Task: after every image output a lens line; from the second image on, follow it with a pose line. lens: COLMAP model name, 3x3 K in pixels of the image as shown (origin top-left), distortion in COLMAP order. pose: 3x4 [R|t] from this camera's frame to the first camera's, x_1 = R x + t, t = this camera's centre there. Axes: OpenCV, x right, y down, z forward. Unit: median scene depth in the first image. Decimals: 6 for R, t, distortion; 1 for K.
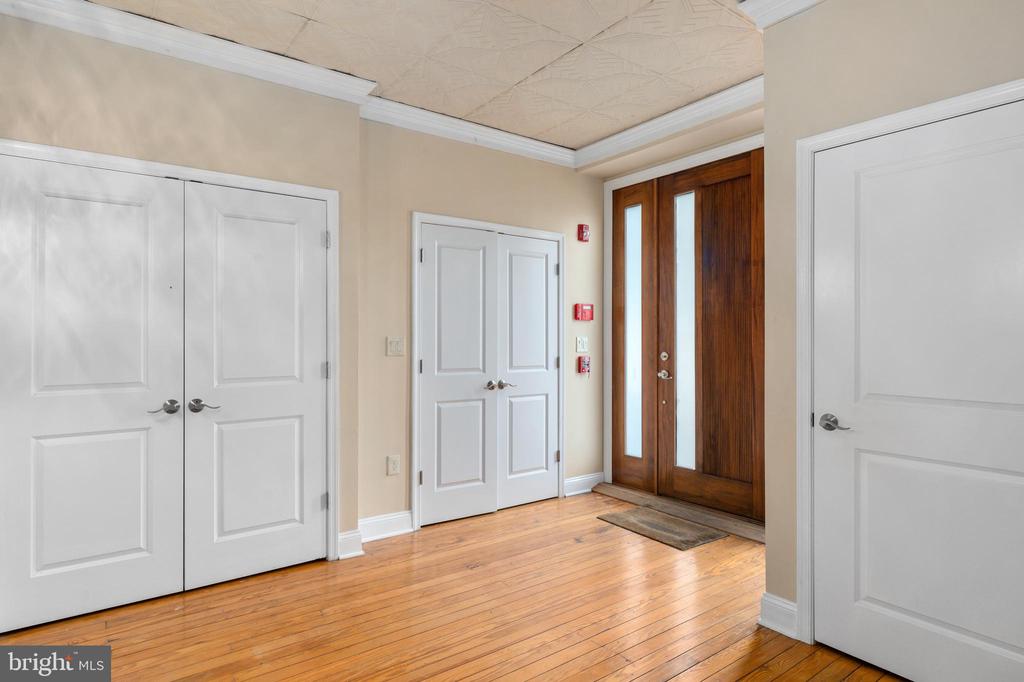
lens RADIAL K [[556.1, 0, 511.4], [0, 556.1, 342.9], [0, 0, 1]] dist [-0.008477, -0.001120]
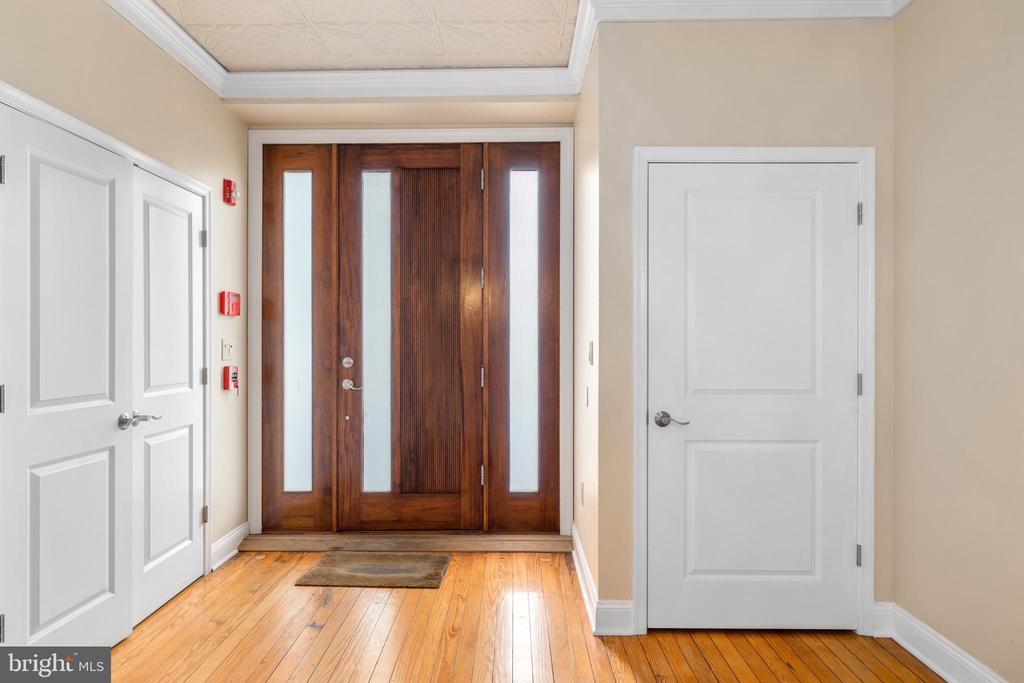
lens RADIAL K [[556.1, 0, 511.7], [0, 556.1, 346.1], [0, 0, 1]] dist [-0.008477, -0.001120]
pose [[0.601175, -0.007346, 0.799084, -0.253474], [0.006444, 0.999970, 0.004345, -0.002413], [-0.799092, 0.002537, 0.601204, 0.327064]]
